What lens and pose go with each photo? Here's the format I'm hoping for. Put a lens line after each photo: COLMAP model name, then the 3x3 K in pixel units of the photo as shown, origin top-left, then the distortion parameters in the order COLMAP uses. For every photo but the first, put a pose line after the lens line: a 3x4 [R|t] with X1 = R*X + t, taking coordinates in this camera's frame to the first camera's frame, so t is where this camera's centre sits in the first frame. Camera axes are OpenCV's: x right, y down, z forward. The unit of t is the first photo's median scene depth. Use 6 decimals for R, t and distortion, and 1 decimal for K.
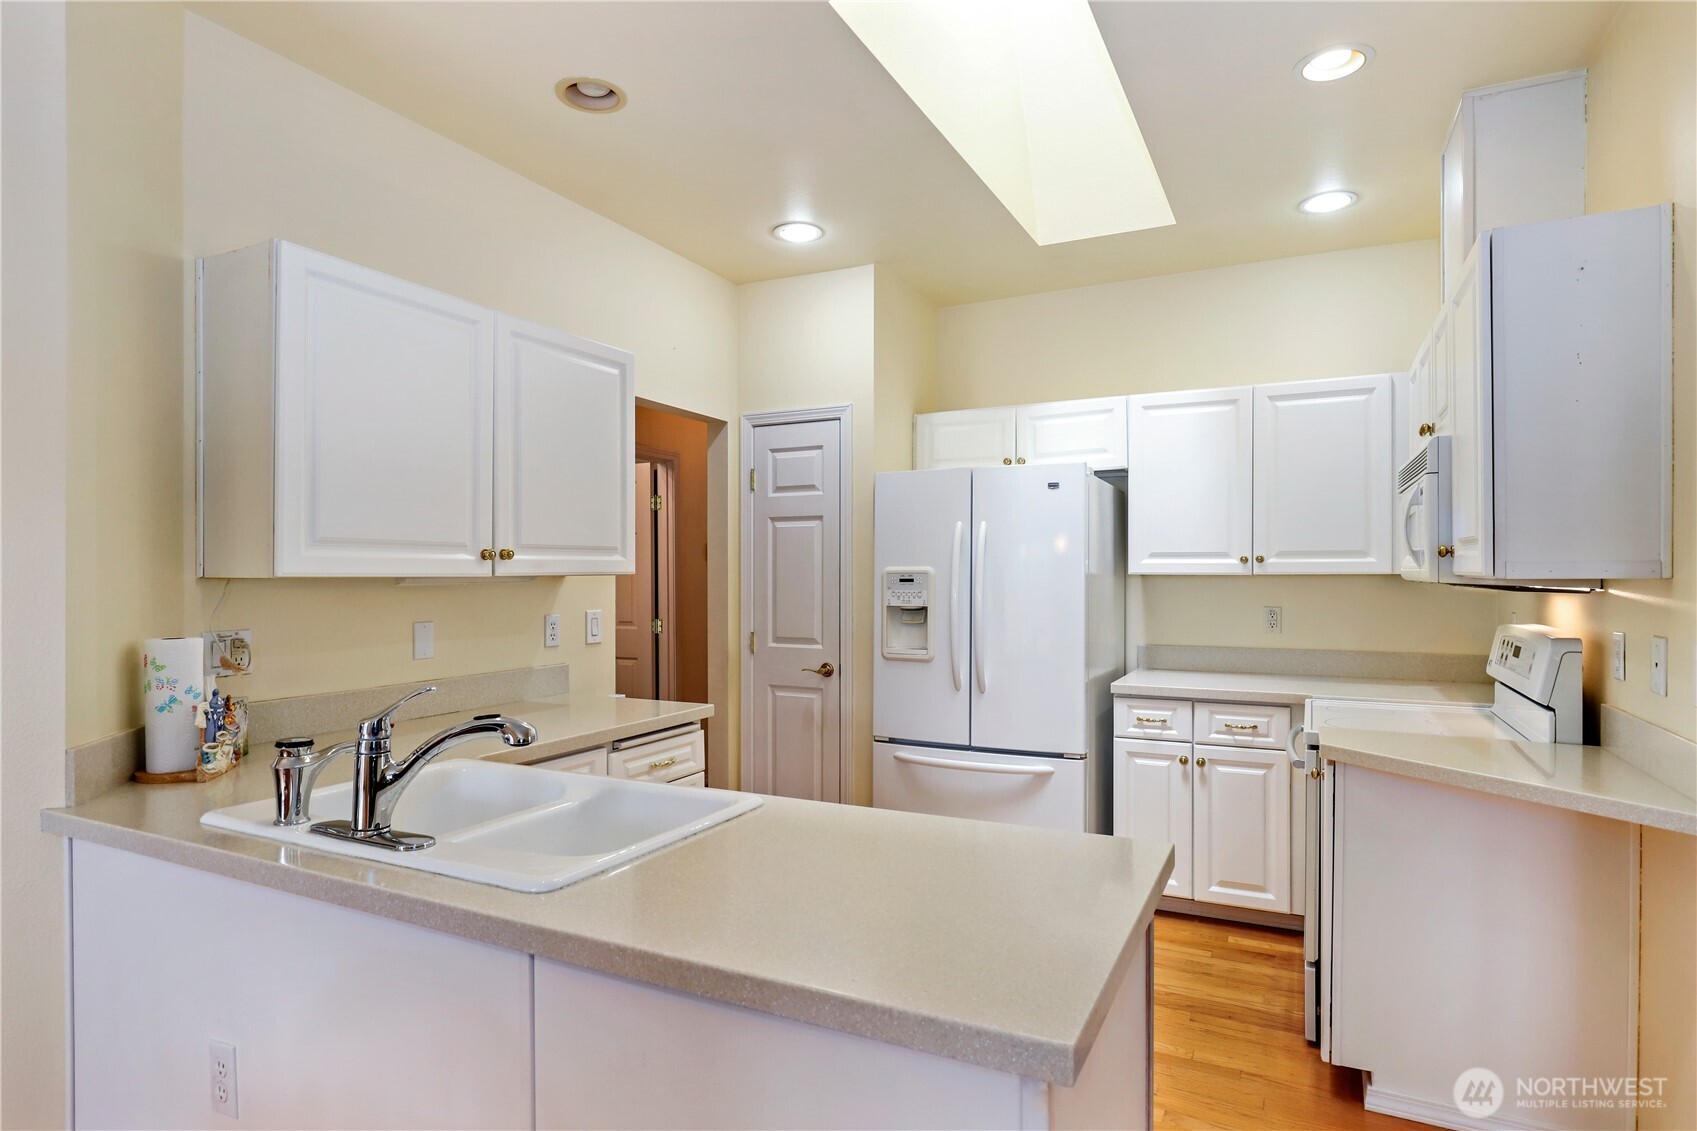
lens RADIAL K [[914.2, 0, 851.6], [0, 914.2, 573.8], [0, 0, 1]] dist [-0.016057, -0.000029]
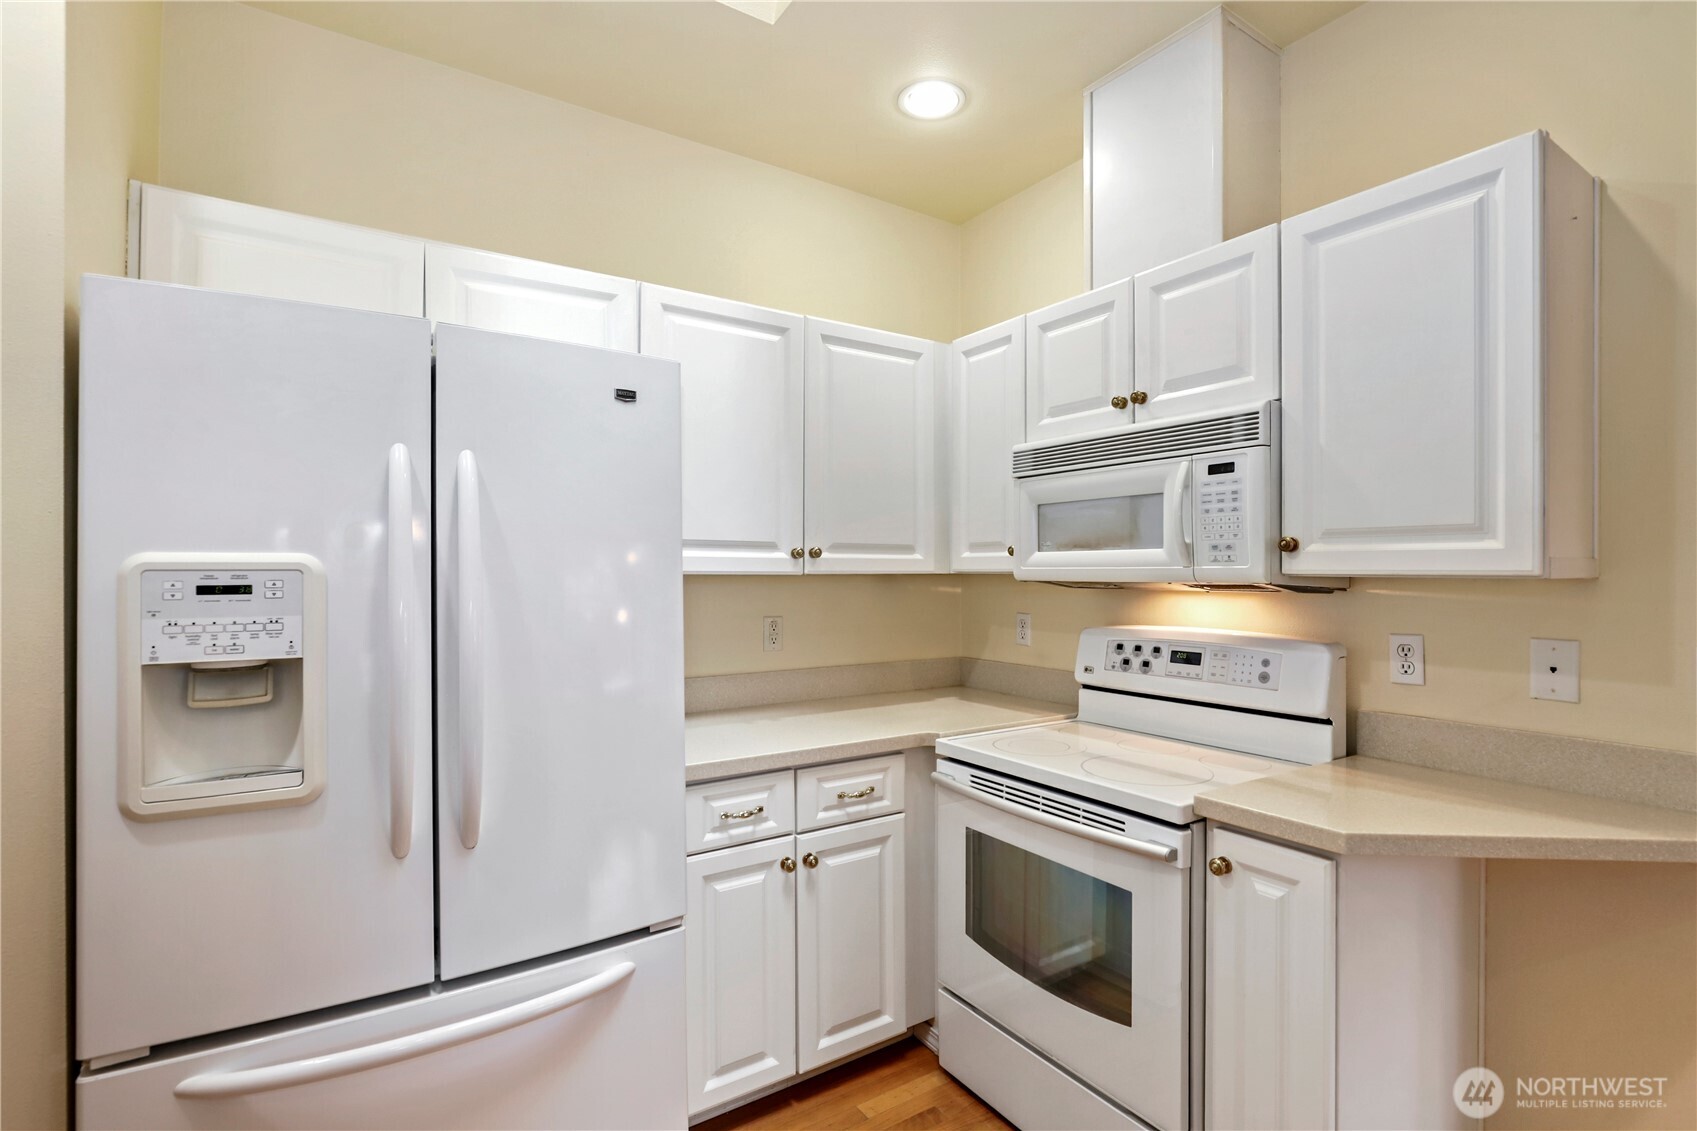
lens RADIAL K [[793.2, 0, 861.1], [0, 793.2, 575.7], [0, 0, 1]] dist [-0.008936, -0.000102]
pose [[0.493841, -0.000379, 0.869552, -0.090512], [0.001821, 0.999998, -0.000598, 0.002501], [-0.869550, 0.001879, 0.493841, 0.660756]]
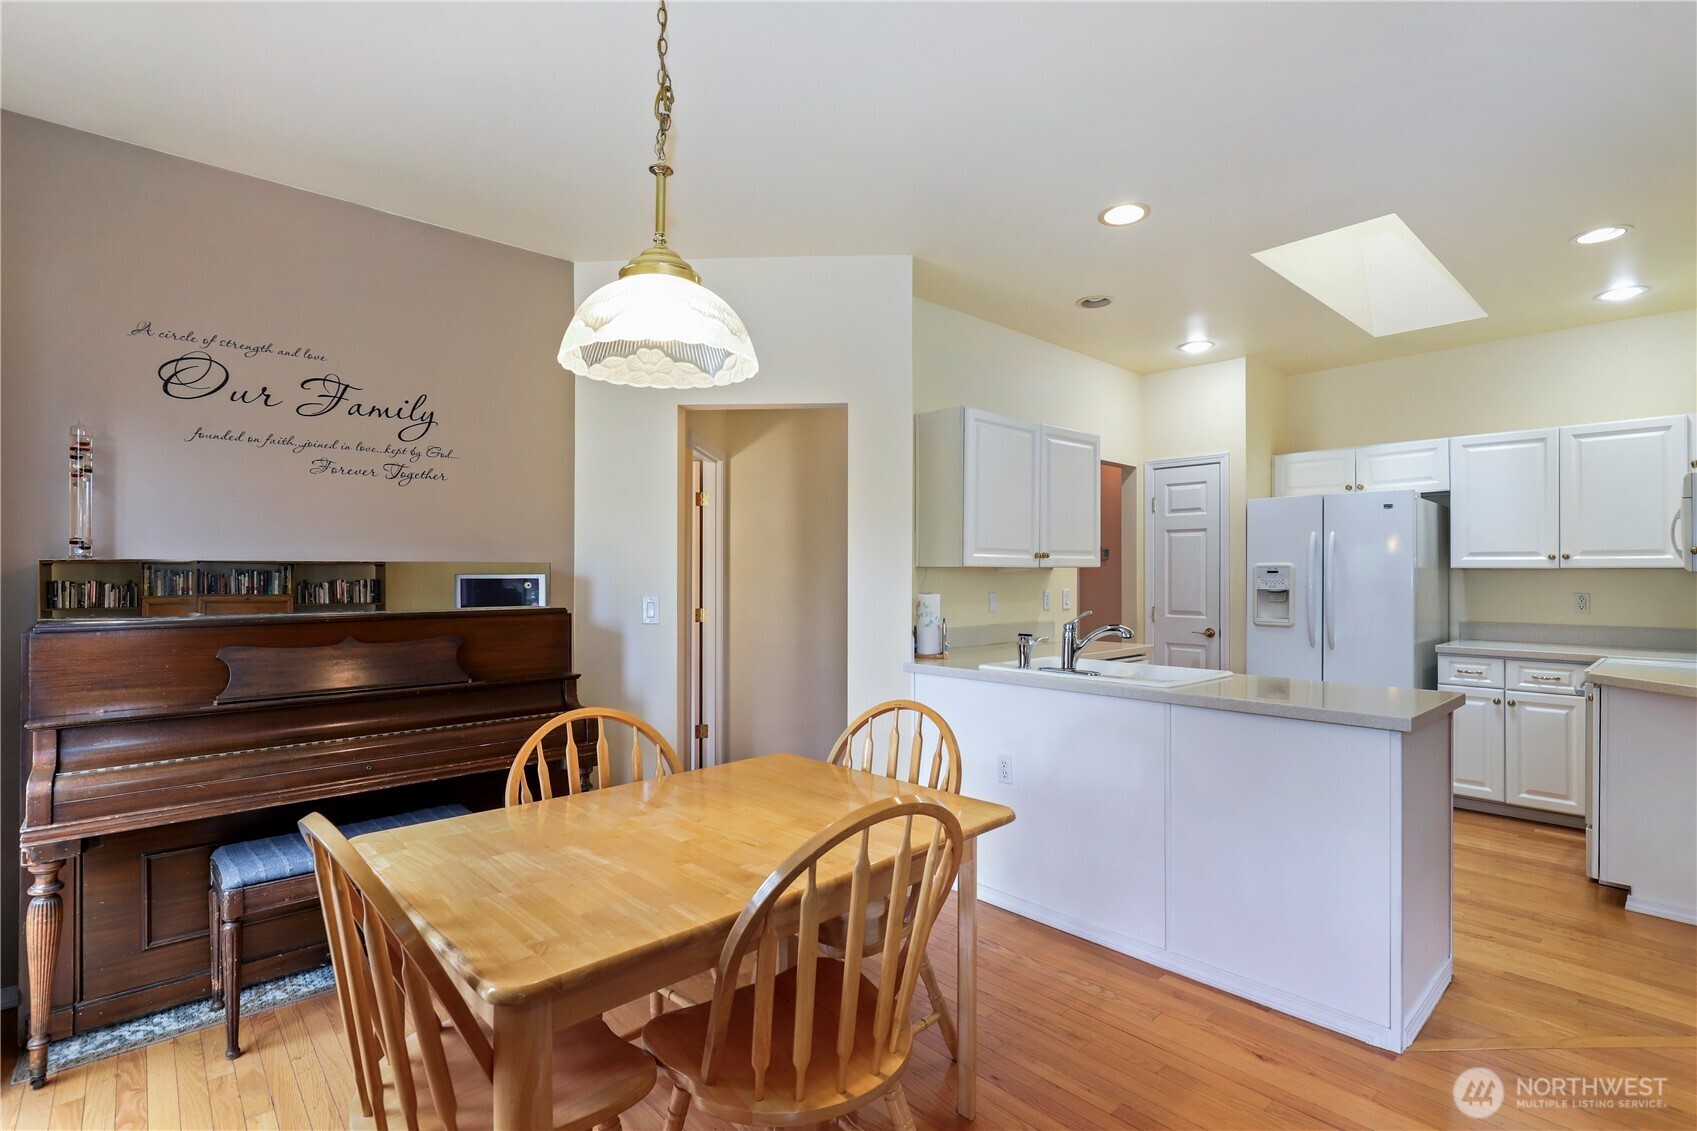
lens RADIAL K [[800.8, 0, 851.2], [0, 800.8, 564.5], [0, 0, 1]] dist [-0.034398, 0.012027]
pose [[0.932712, -0.000844, -0.360621, -0.118094], [-0.002763, 0.999951, -0.009487, 0.009750], [0.360612, 0.009846, 0.932664, -0.461840]]
